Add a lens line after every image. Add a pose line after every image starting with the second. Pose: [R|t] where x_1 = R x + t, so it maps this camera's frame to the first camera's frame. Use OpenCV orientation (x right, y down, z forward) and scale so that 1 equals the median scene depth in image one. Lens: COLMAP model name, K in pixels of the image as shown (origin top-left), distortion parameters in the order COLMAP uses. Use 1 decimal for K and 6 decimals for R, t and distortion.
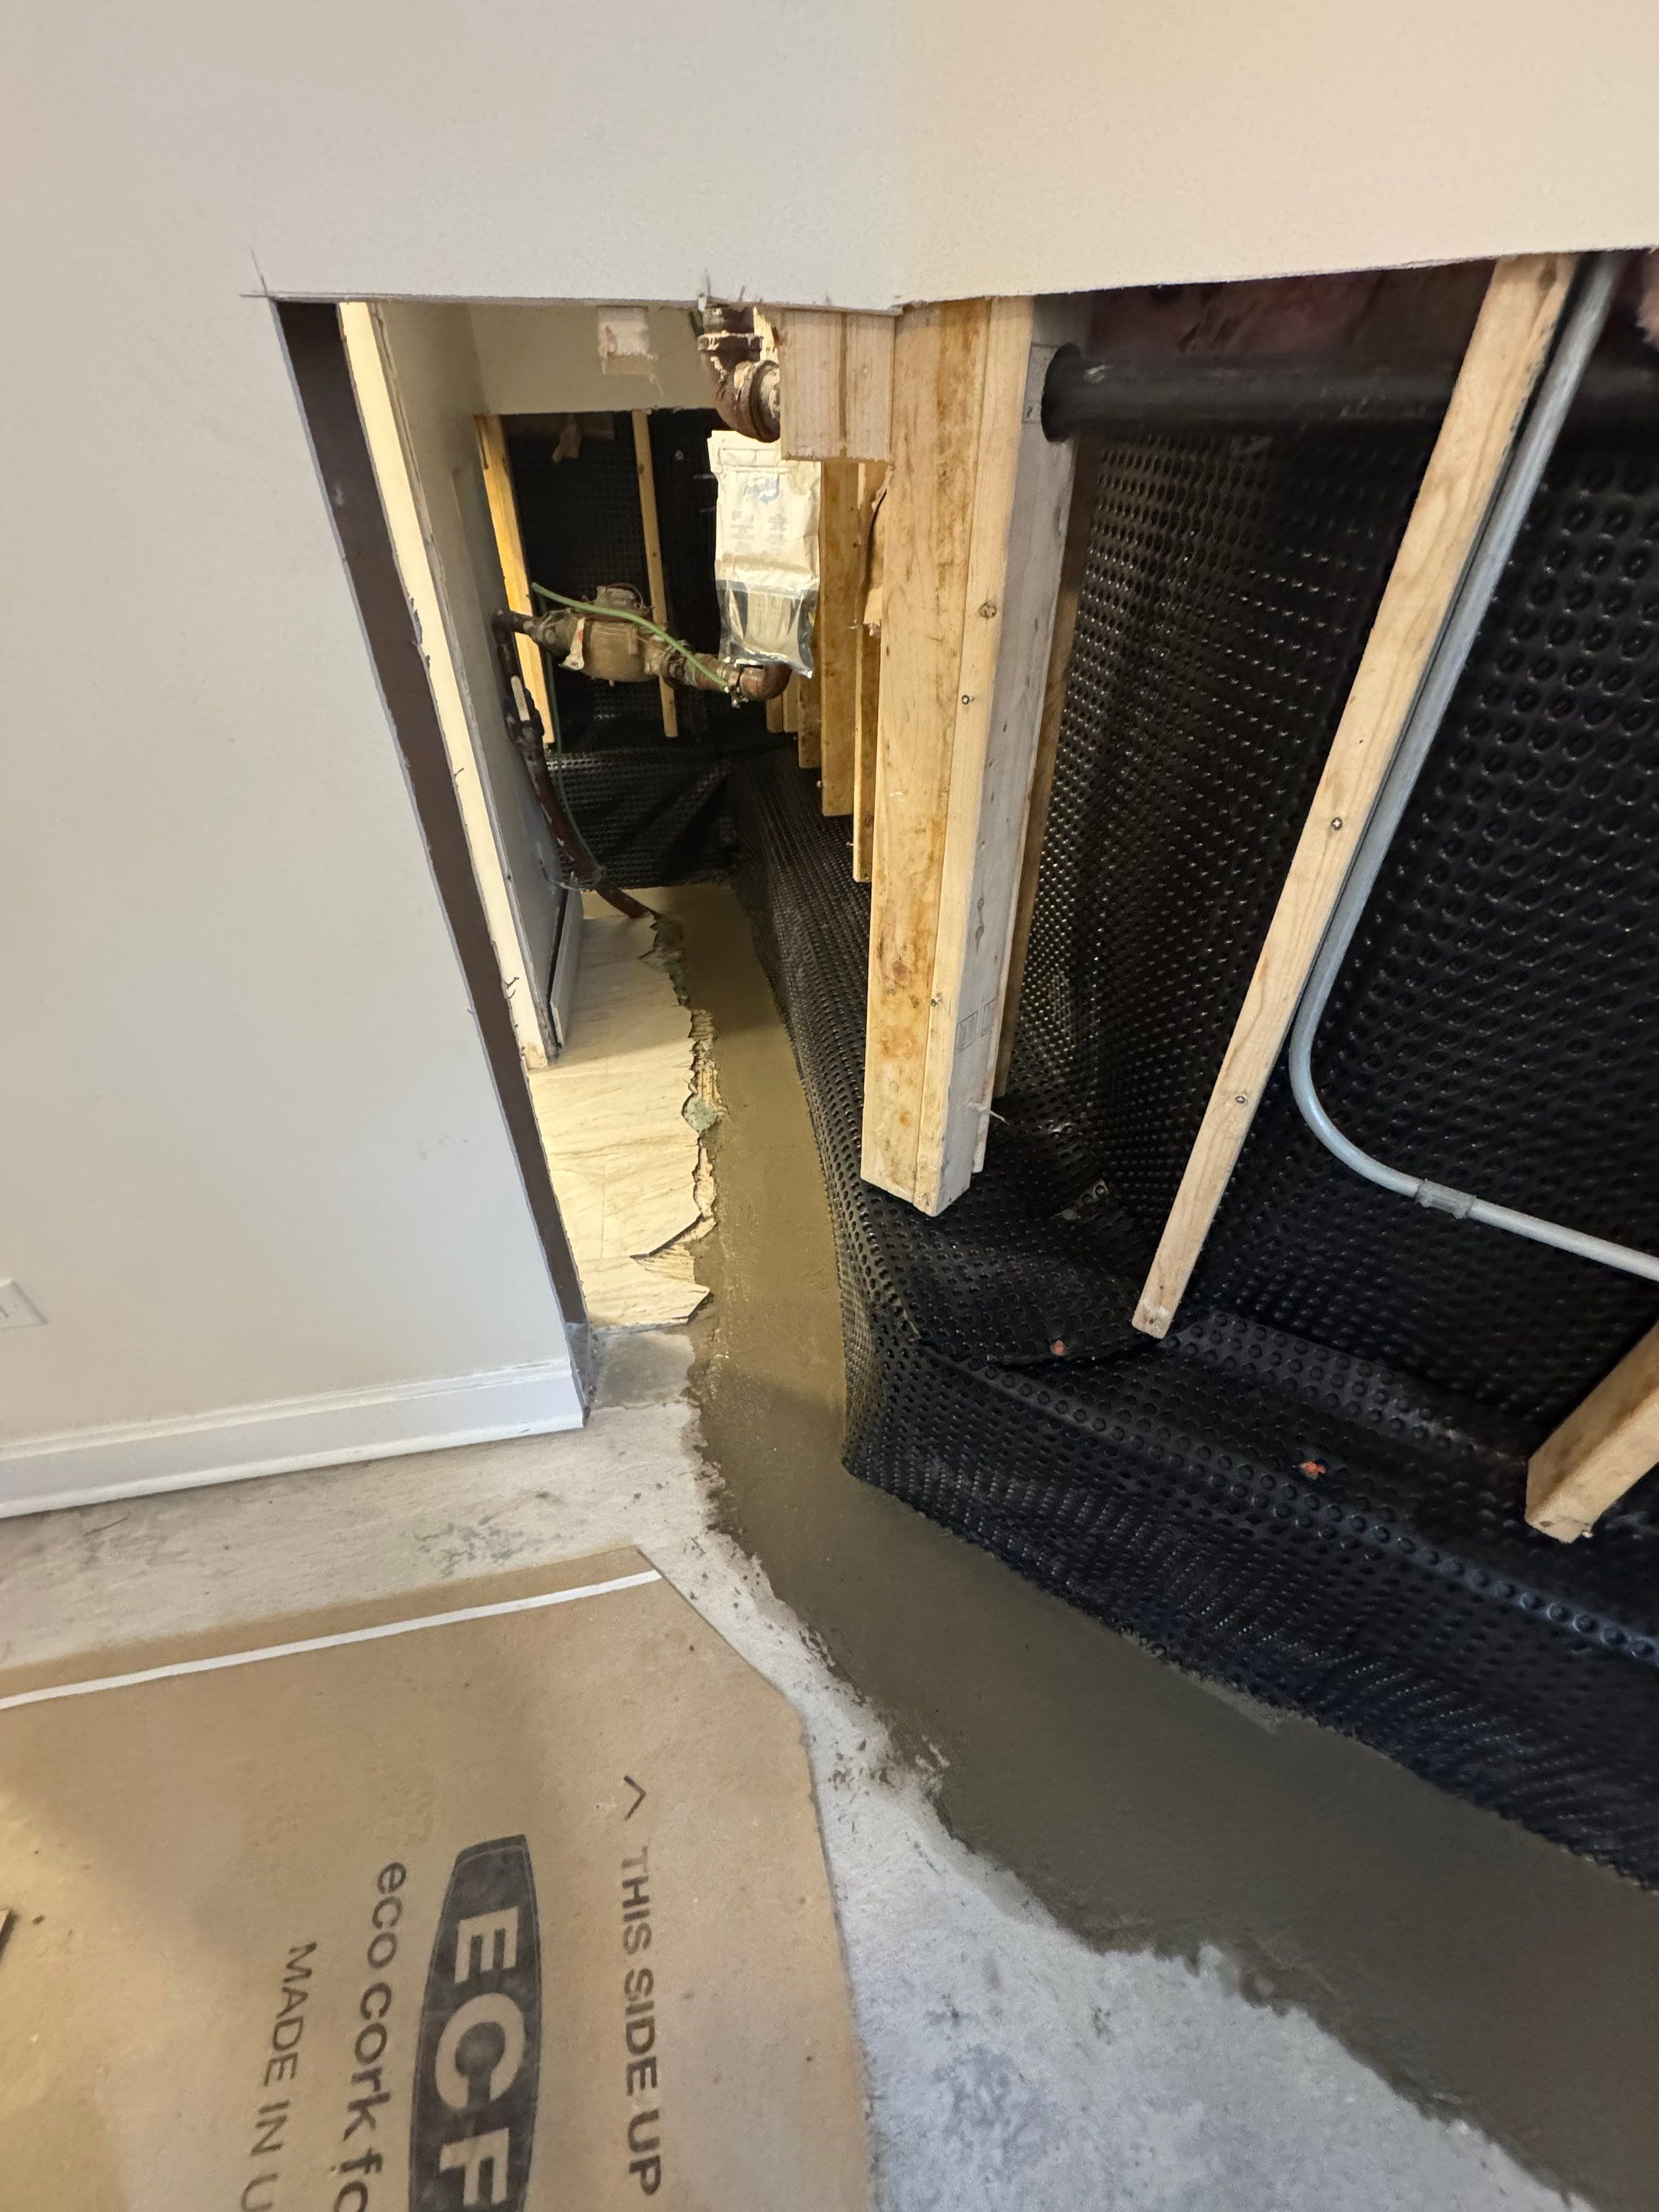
lens RADIAL K [[863.7, 0, 825.3], [0, 863.7, 1104.0], [0, 0, 1]] dist [0.000631, 0.000293]
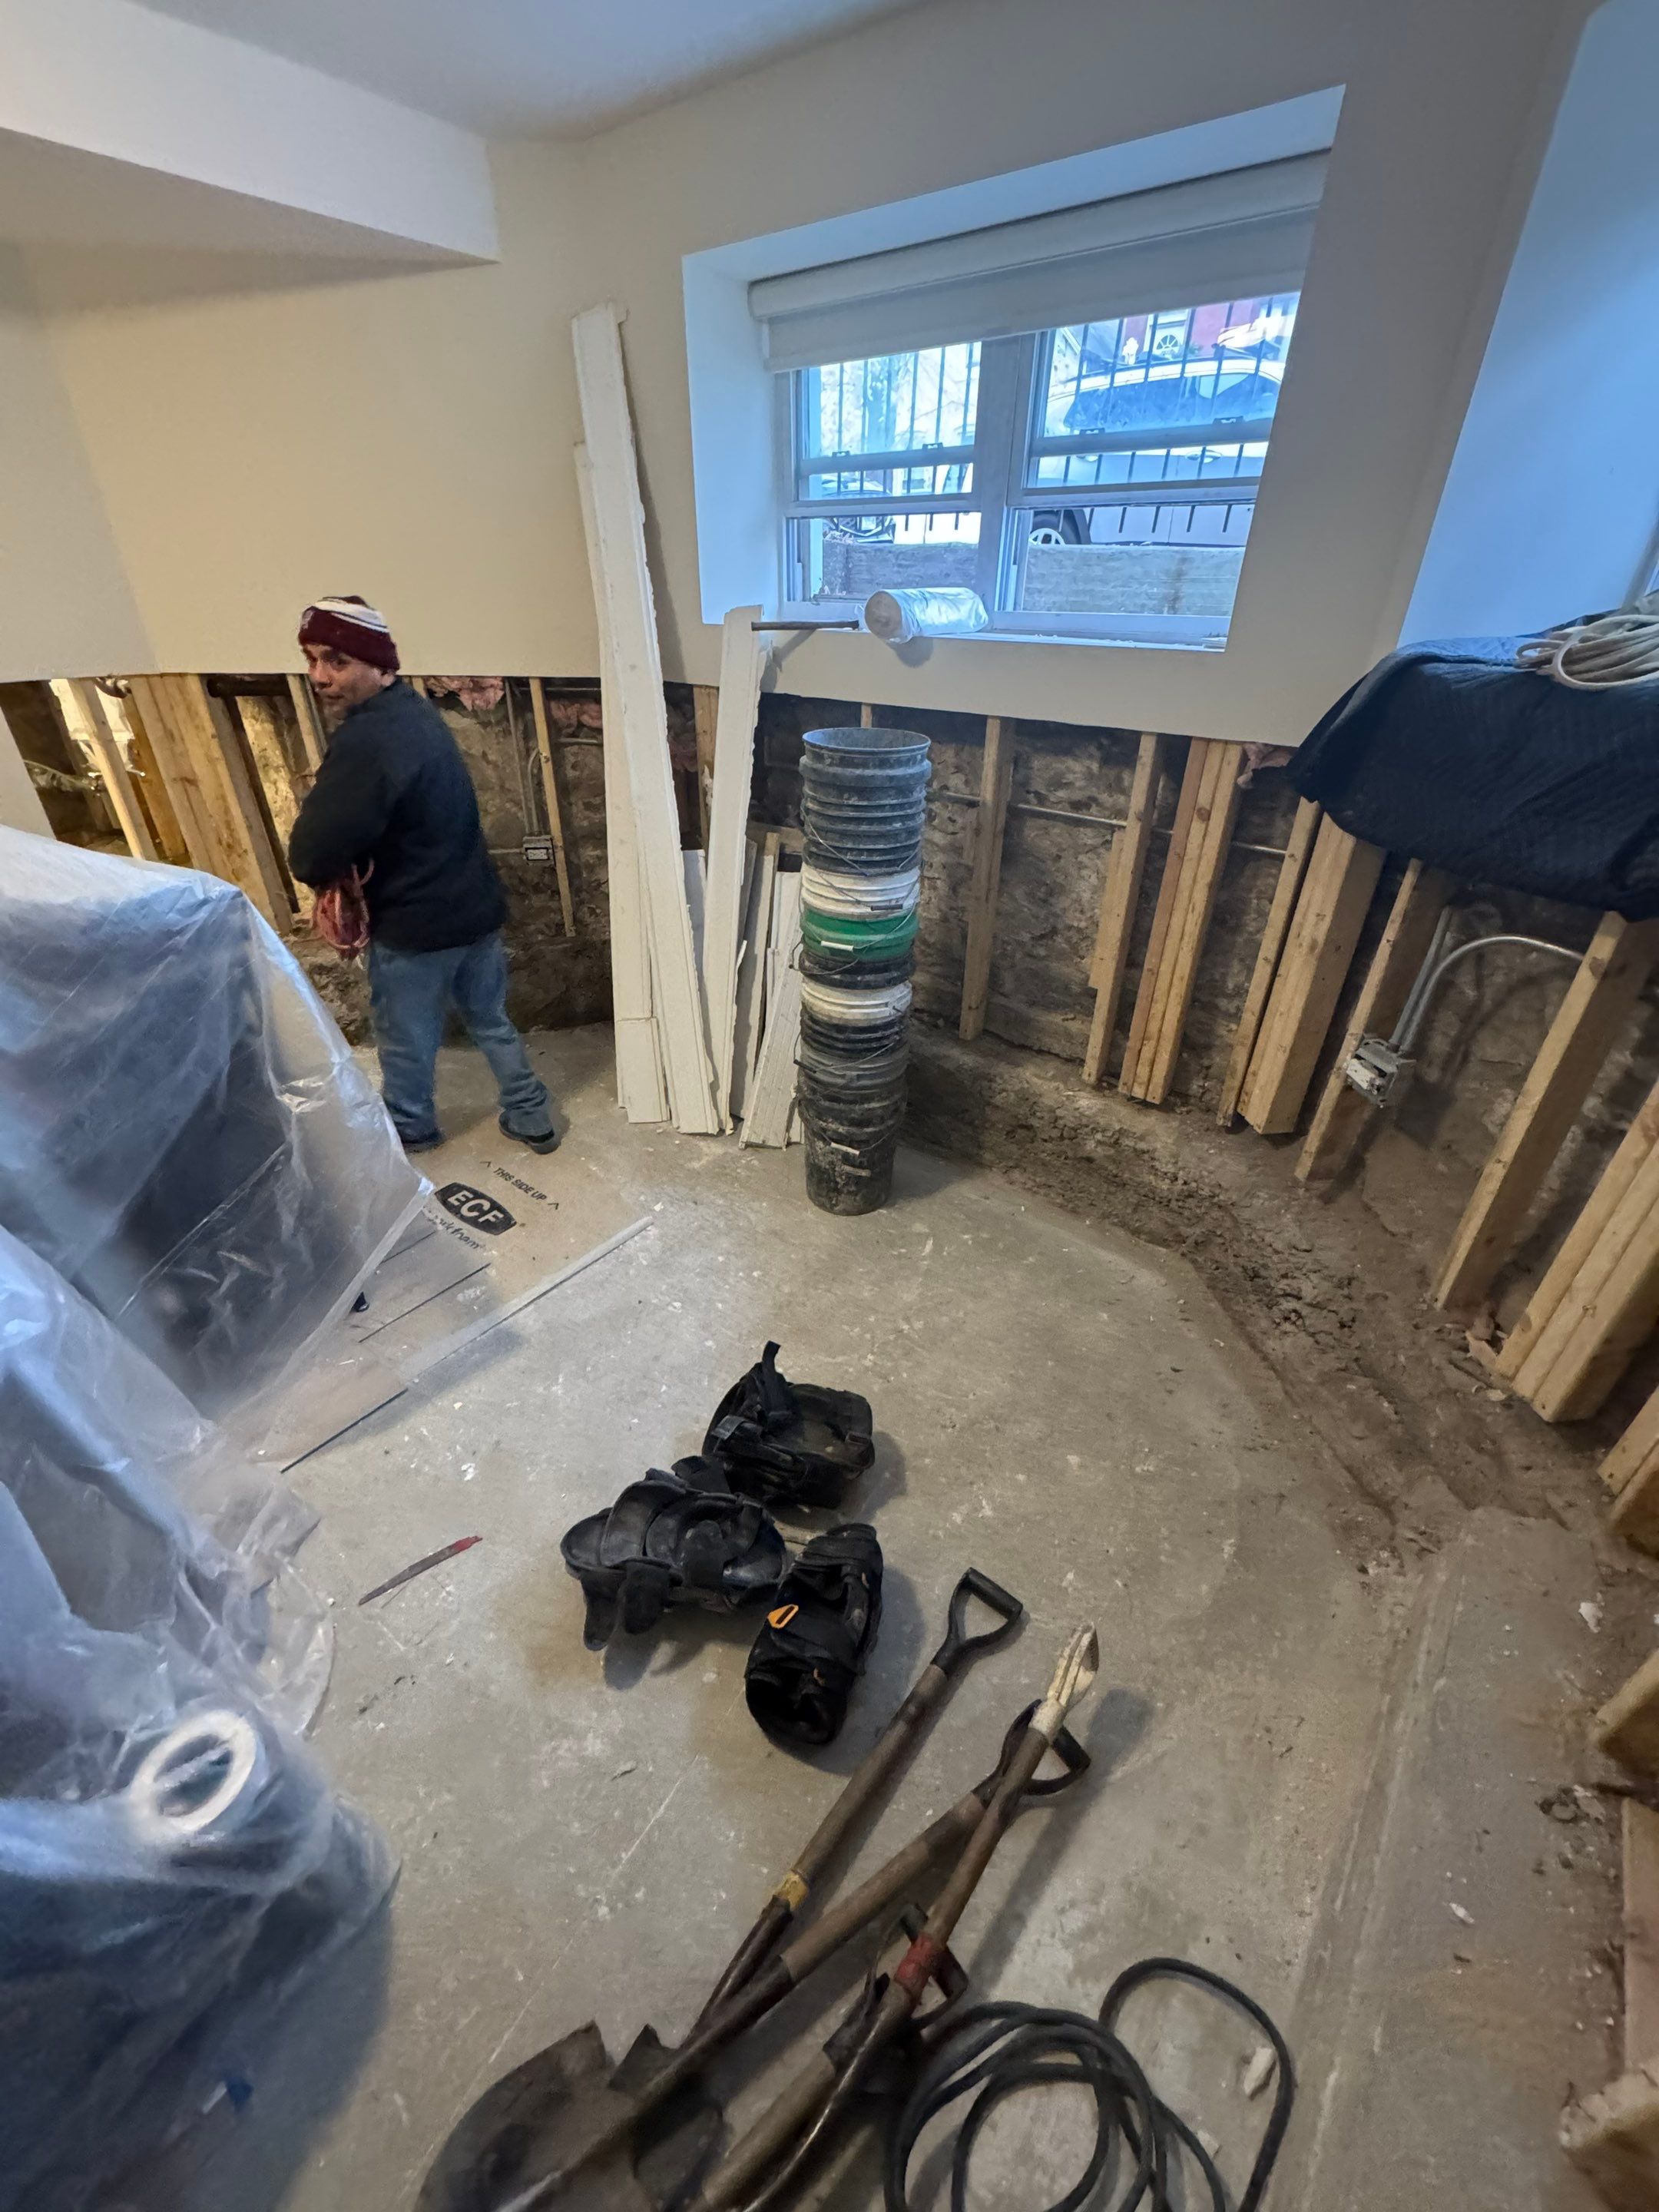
lens RADIAL K [[875.0, 0, 819.9], [0, 875.0, 1102.1], [0, 0, 1]] dist [-0.000809, 0.000046]
pose [[0.760833, -0.324597, 0.561934, -0.373523], [0.390487, 0.920603, 0.003079, 1.545741], [-0.518317, 0.217086, 0.827176, -2.566933]]
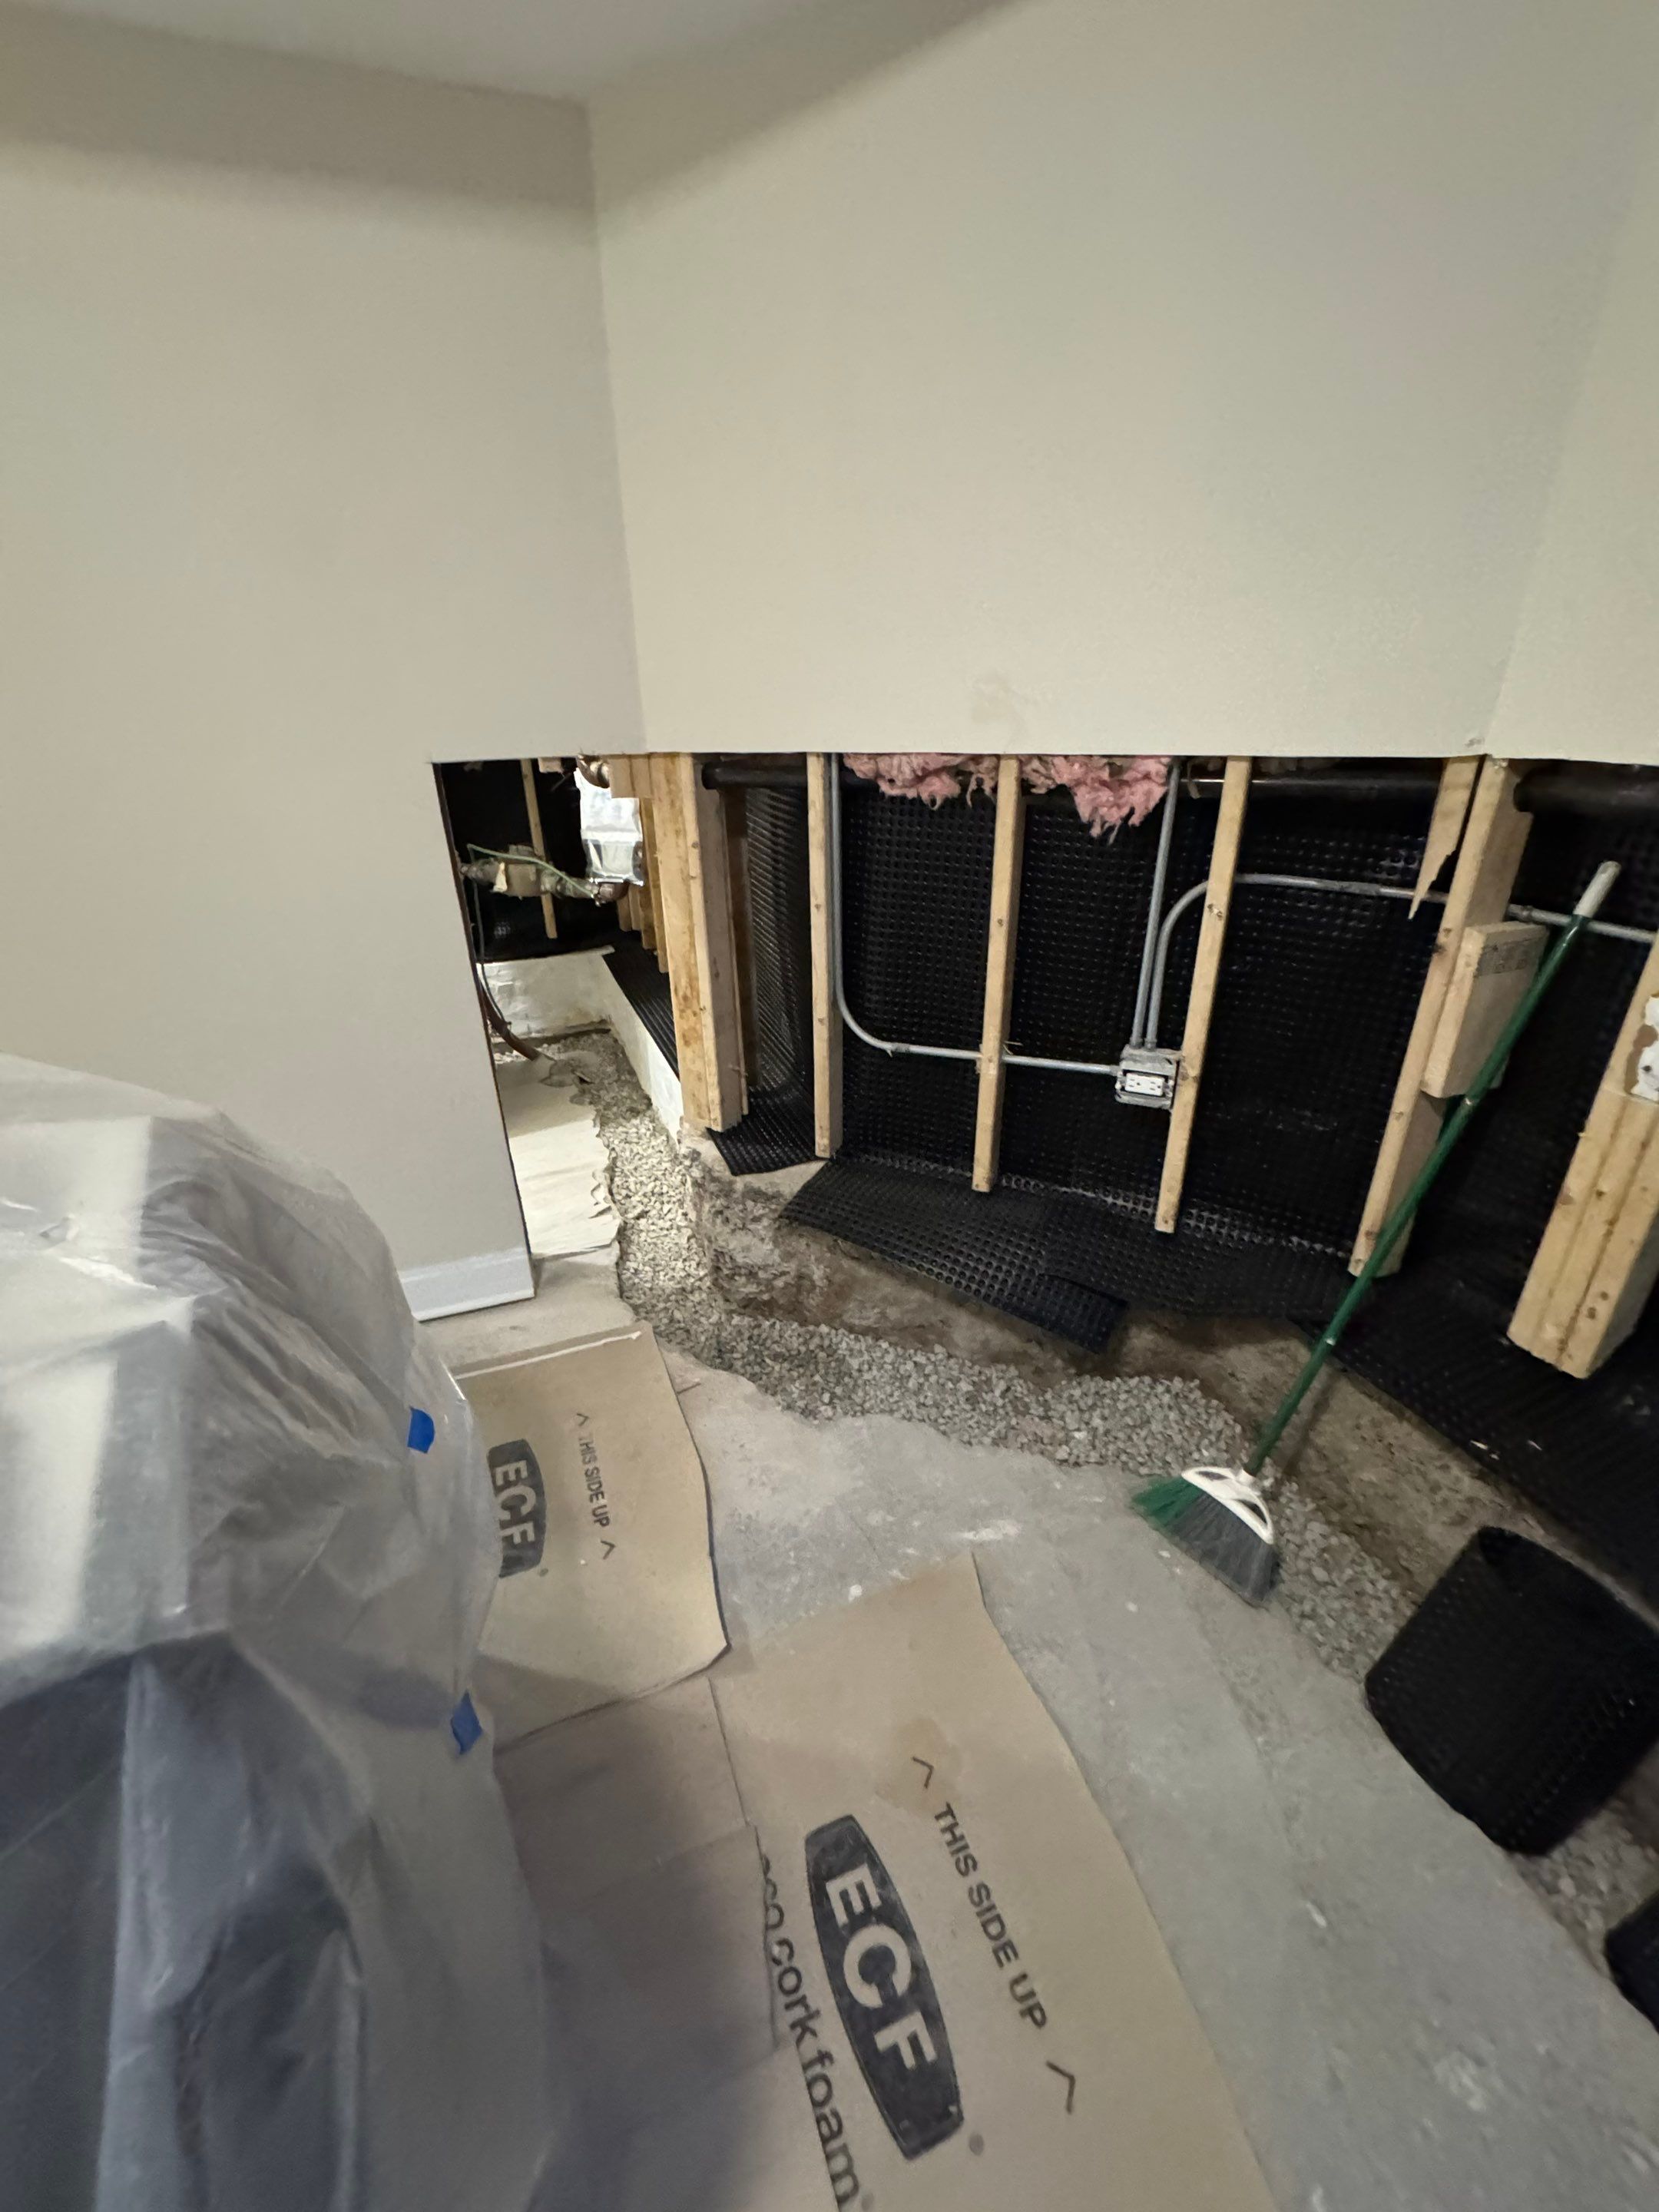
lens RADIAL K [[864.7, 0, 827.9], [0, 864.7, 1111.3], [0, 0, 1]] dist [0.000018, 0.000177]
pose [[0.984647, -0.091932, 0.148389, 0.090806], [0.123157, 0.968298, -0.217328, 0.633615], [-0.123706, 0.232267, 0.964753, -1.066480]]
